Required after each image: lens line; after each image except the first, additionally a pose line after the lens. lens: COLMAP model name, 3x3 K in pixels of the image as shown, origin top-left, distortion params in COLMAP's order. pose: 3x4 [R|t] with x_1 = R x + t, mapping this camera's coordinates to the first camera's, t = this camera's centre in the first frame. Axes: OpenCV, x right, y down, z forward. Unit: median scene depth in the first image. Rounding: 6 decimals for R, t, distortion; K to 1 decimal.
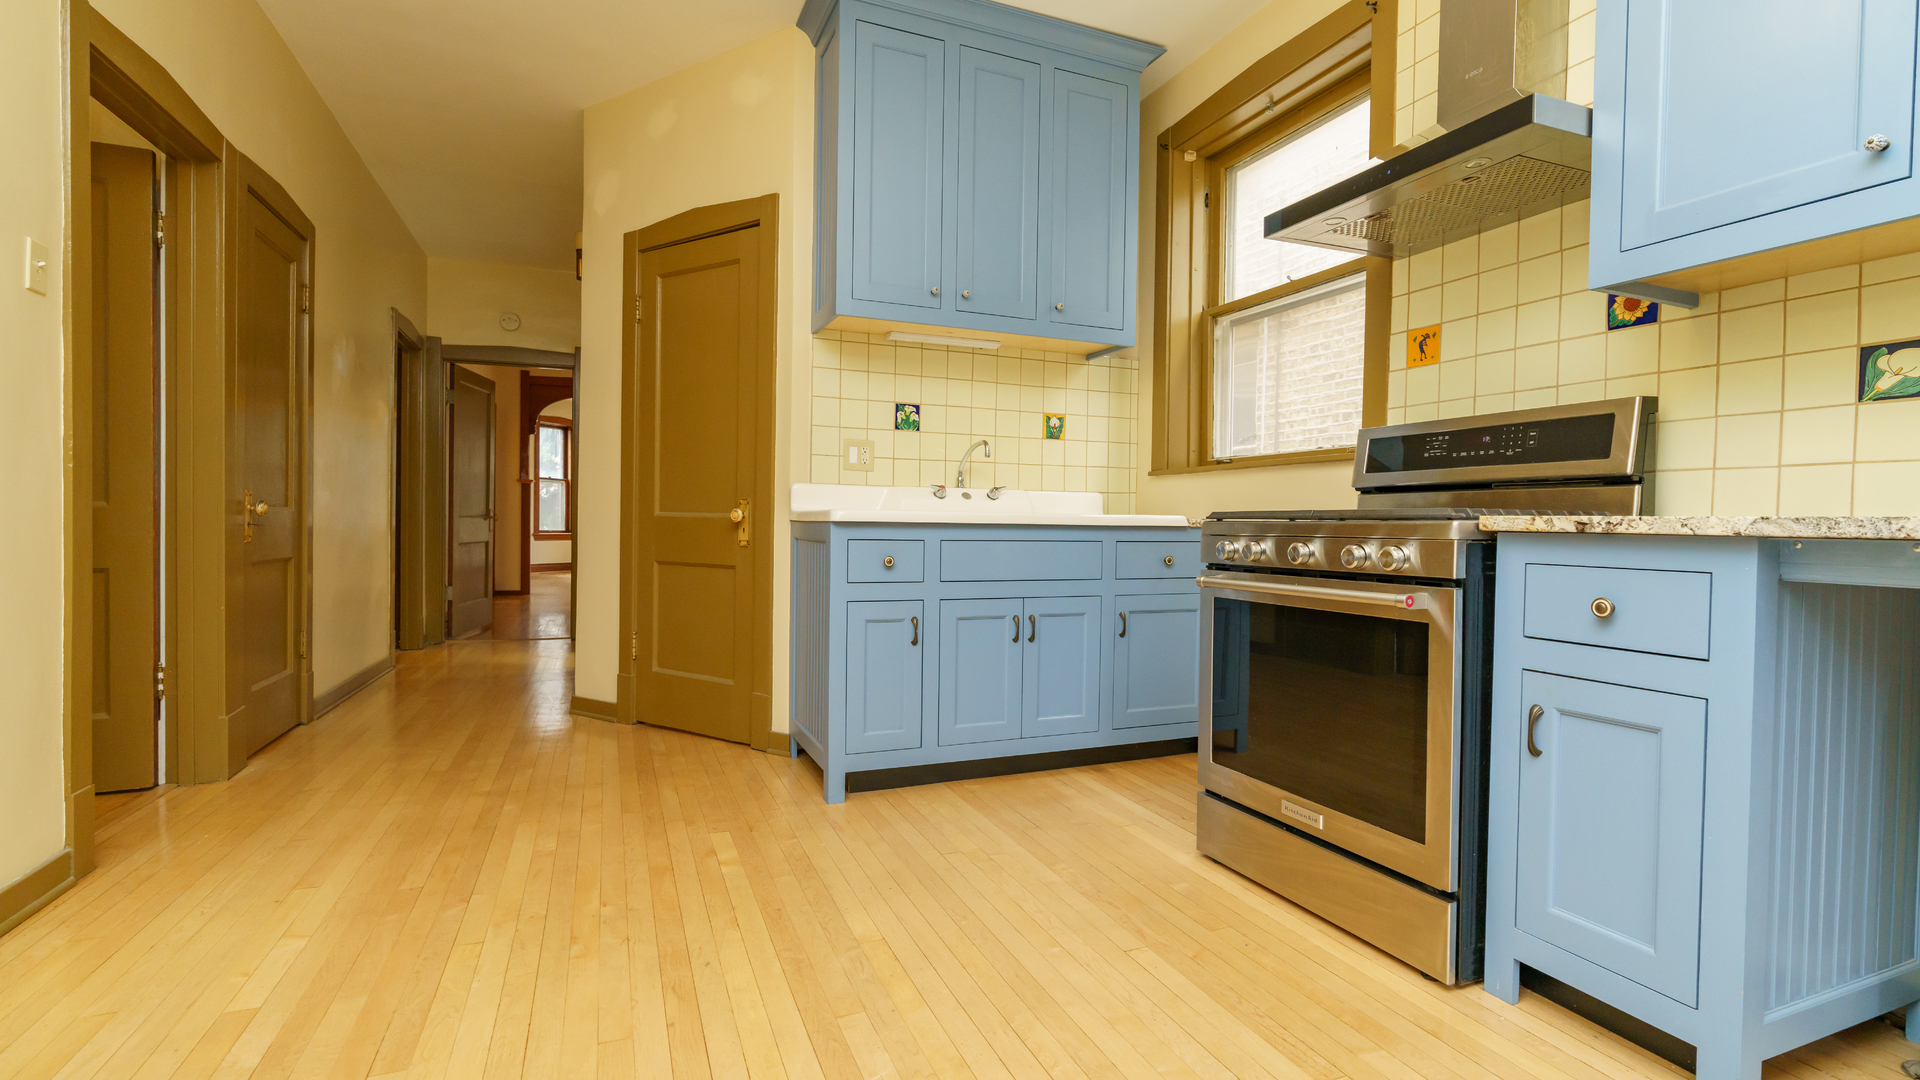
lens RADIAL K [[874.3, 0, 955.5], [0, 874.3, 543.1], [0, 0, 1]] dist [-0.014487, 0.007897]
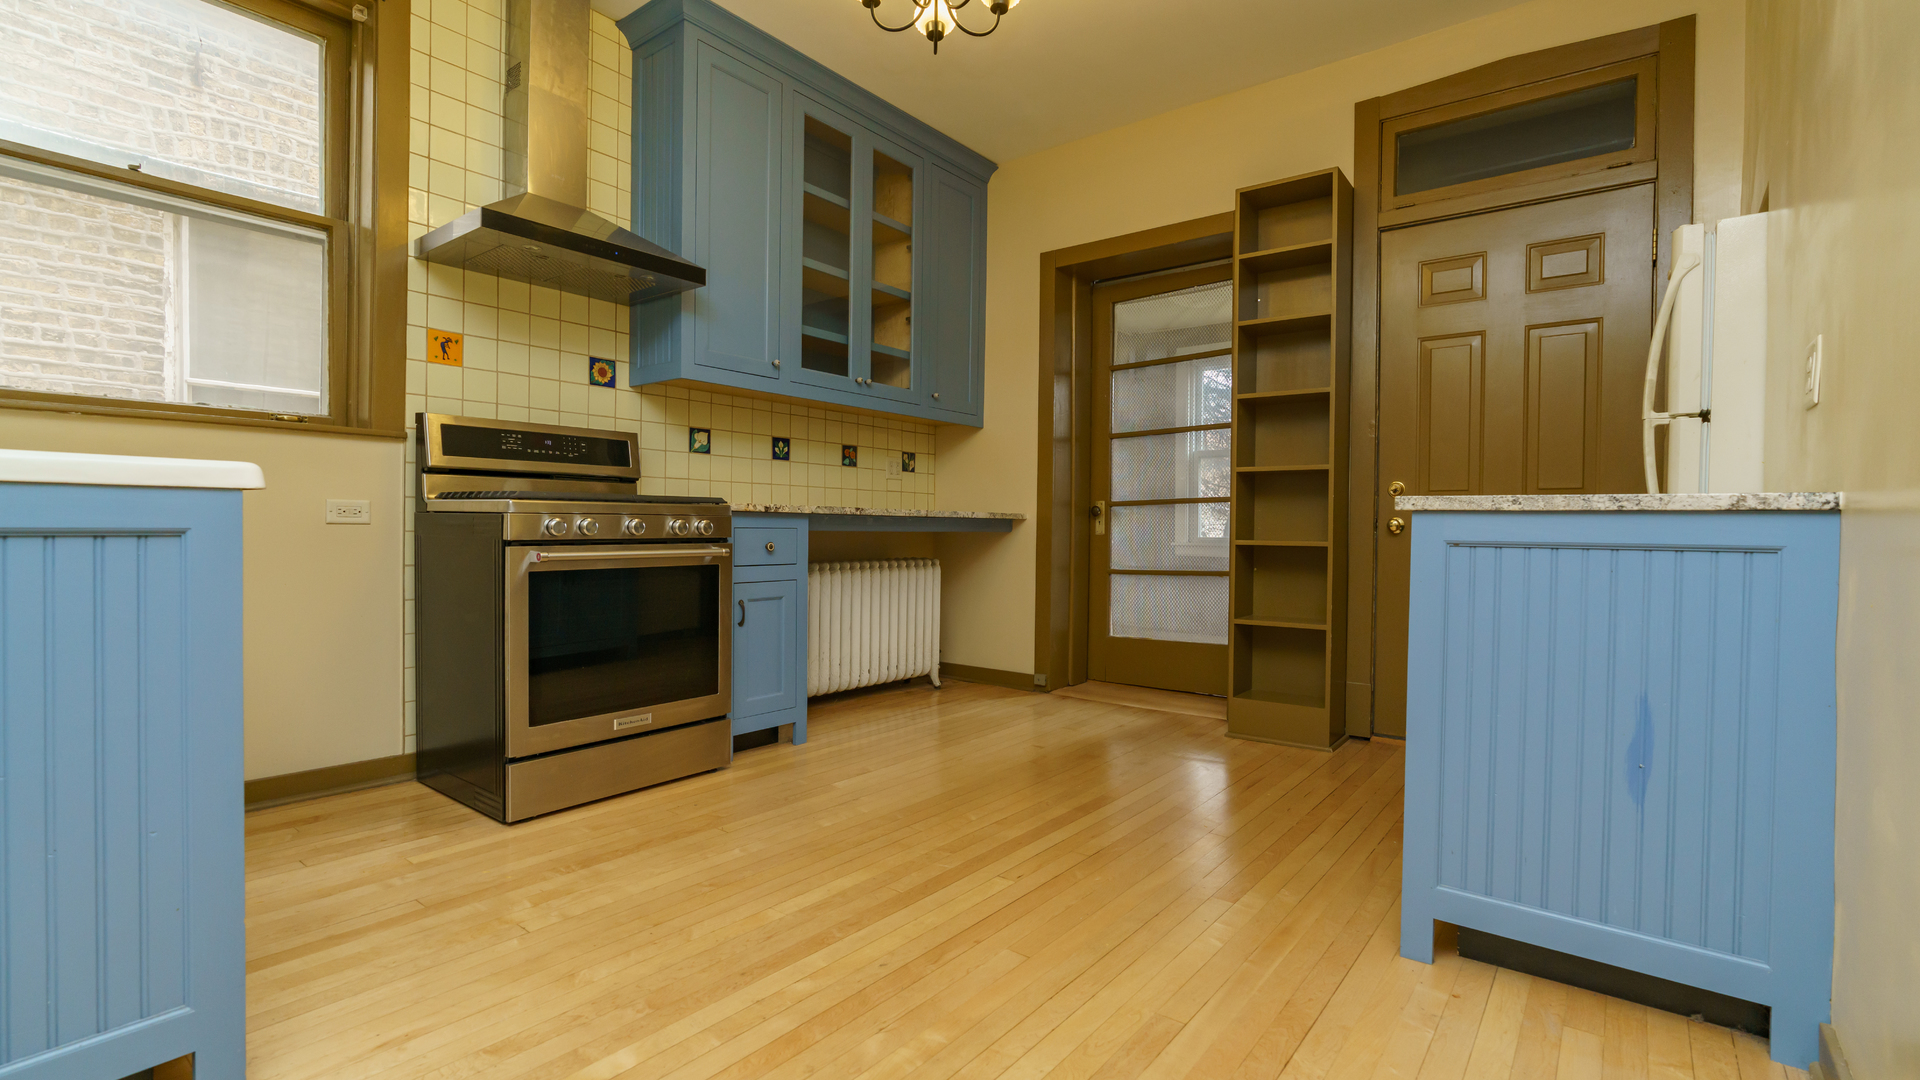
lens RADIAL K [[874.3, 0, 955.5], [0, 874.3, 543.1], [0, 0, 1]] dist [-0.014487, 0.007897]
pose [[-0.498569, -0.037310, 0.866047, -0.997203], [0.000519, 0.999060, 0.043340, -0.020640], [-0.866850, 0.022057, -0.498081, 1.225709]]
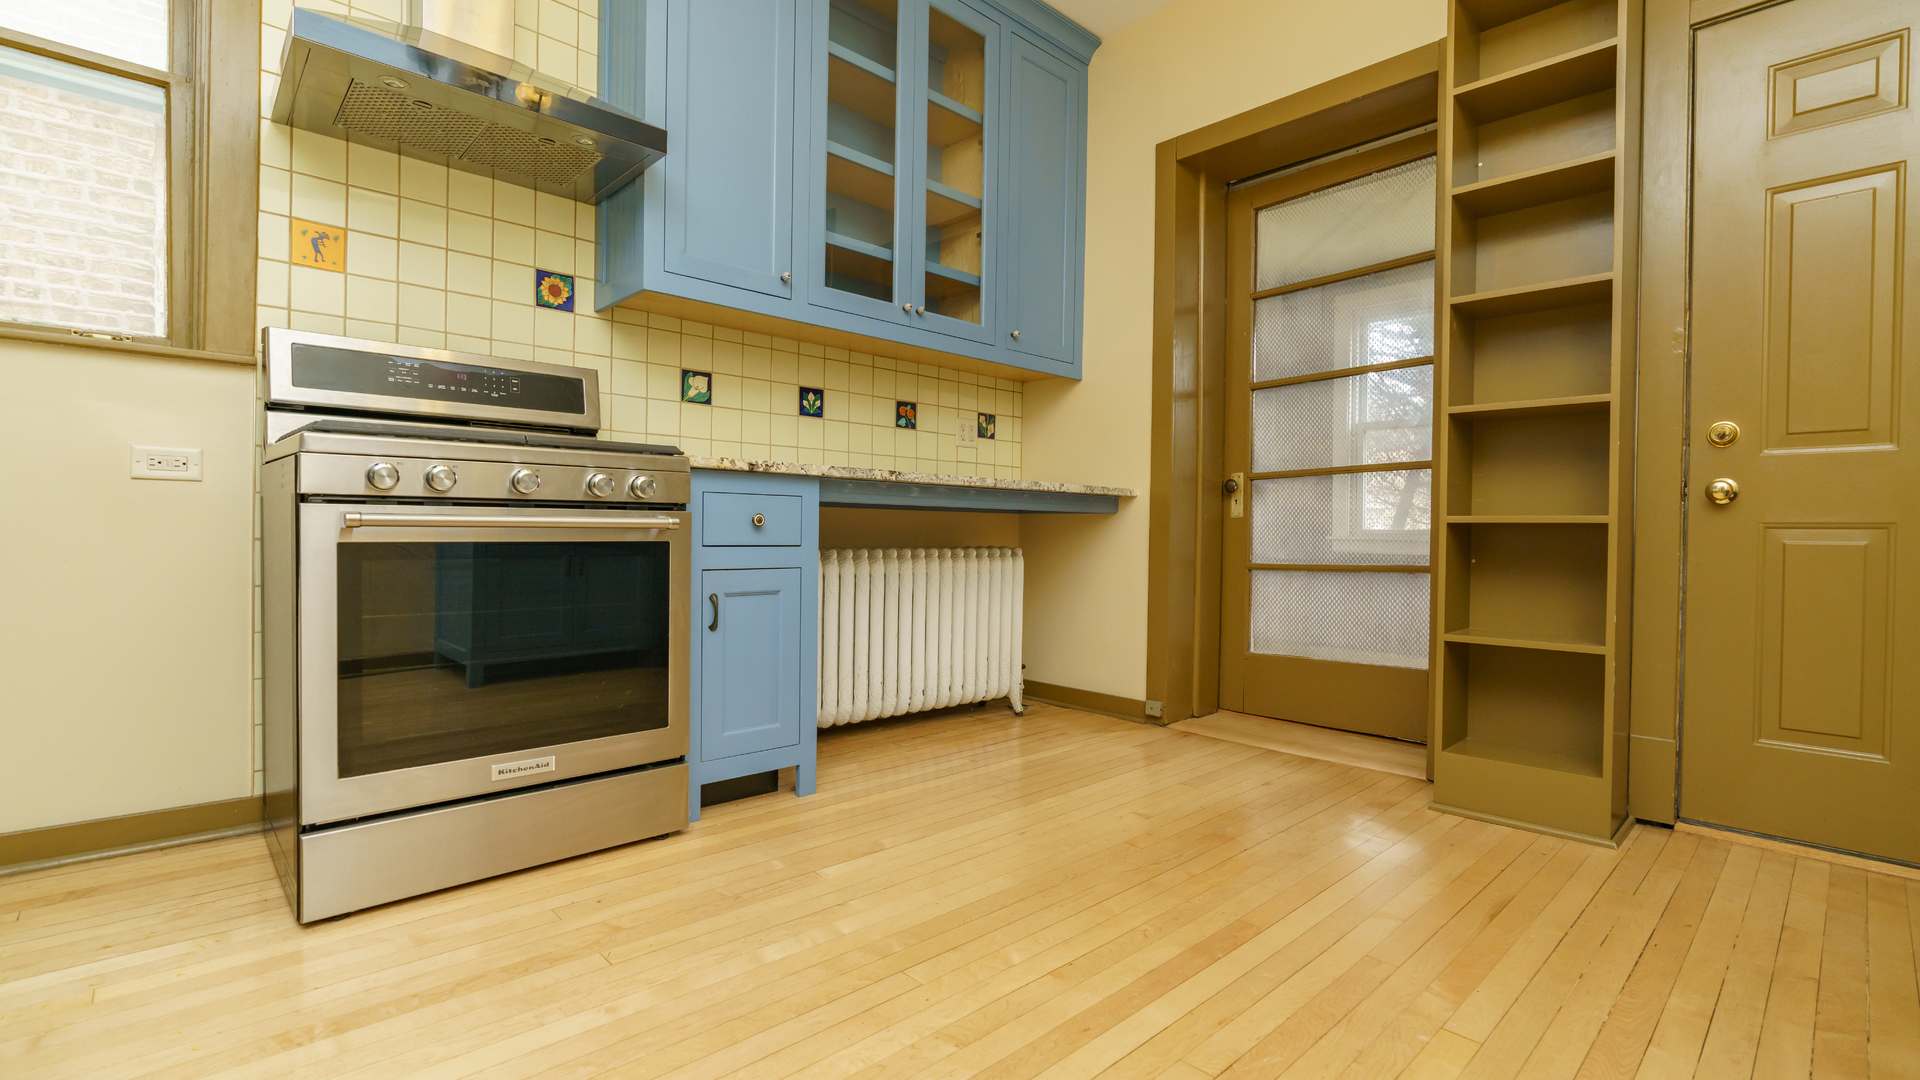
lens RADIAL K [[874.3, 0, 955.5], [0, 874.3, 543.1], [0, 0, 1]] dist [-0.014487, 0.007897]
pose [[-0.365210, -0.034210, 0.930297, -0.606536], [0.001245, 0.999306, 0.037236, 0.042169], [-0.930924, 0.014757, -0.364913, 0.905290]]
